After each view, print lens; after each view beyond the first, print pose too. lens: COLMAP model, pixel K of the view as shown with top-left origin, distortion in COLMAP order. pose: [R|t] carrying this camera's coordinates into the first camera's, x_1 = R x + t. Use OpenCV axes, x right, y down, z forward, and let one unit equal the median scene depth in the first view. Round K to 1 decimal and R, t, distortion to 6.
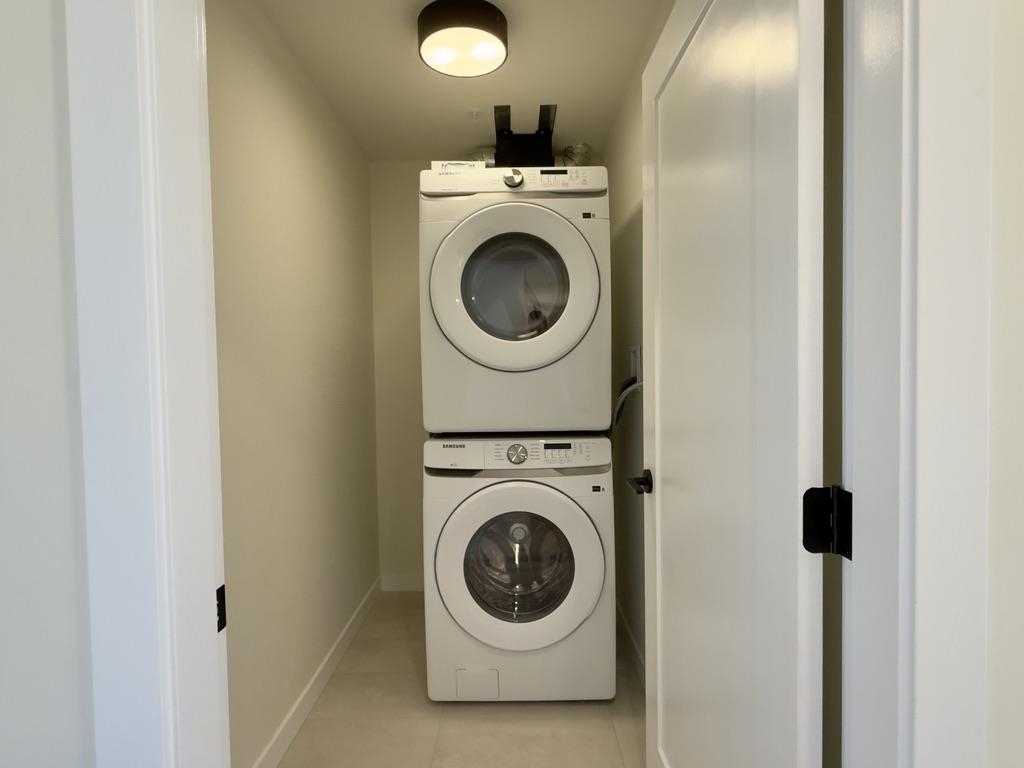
lens RADIAL K [[543.4, 0, 512.1], [0, 543.4, 386.1], [0, 0, 1]] dist [-0.001375, 0.000736]
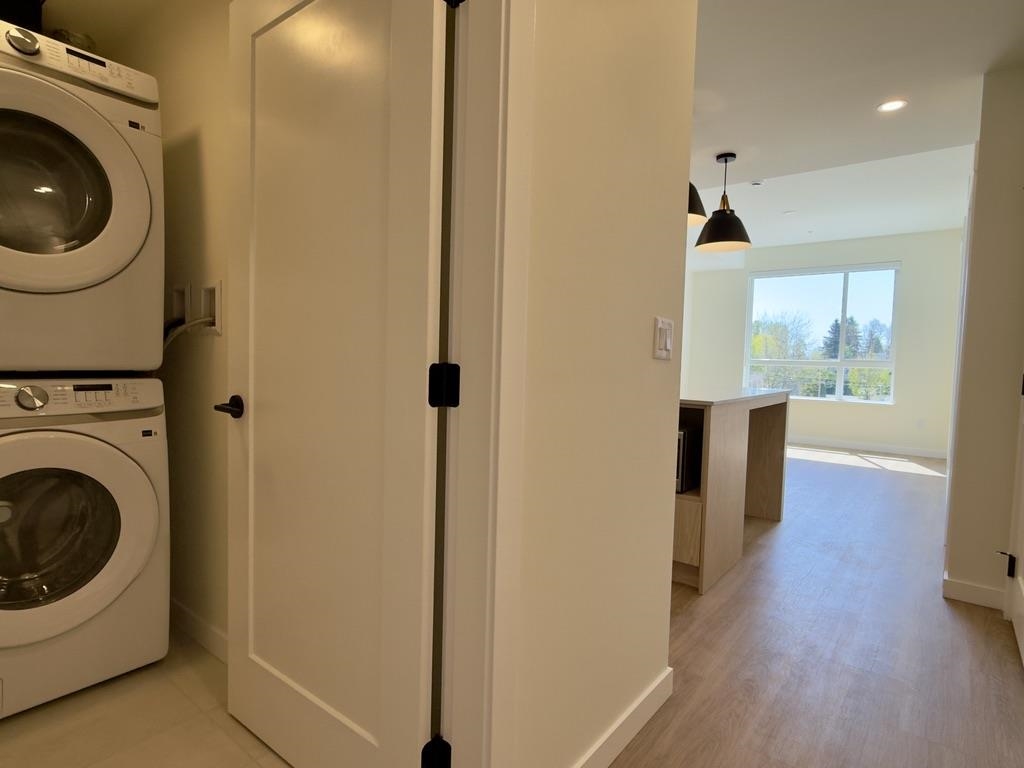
lens RADIAL K [[561.6, 0, 512.0], [0, 561.6, 384.0], [0, 0, 1]] dist [0.002318, 0.001357]
pose [[0.614245, -0.003759, 0.789107, -0.208153], [-0.015398, 0.999741, 0.016749, 0.081042], [-0.788965, -0.022439, 0.614028, -0.051604]]
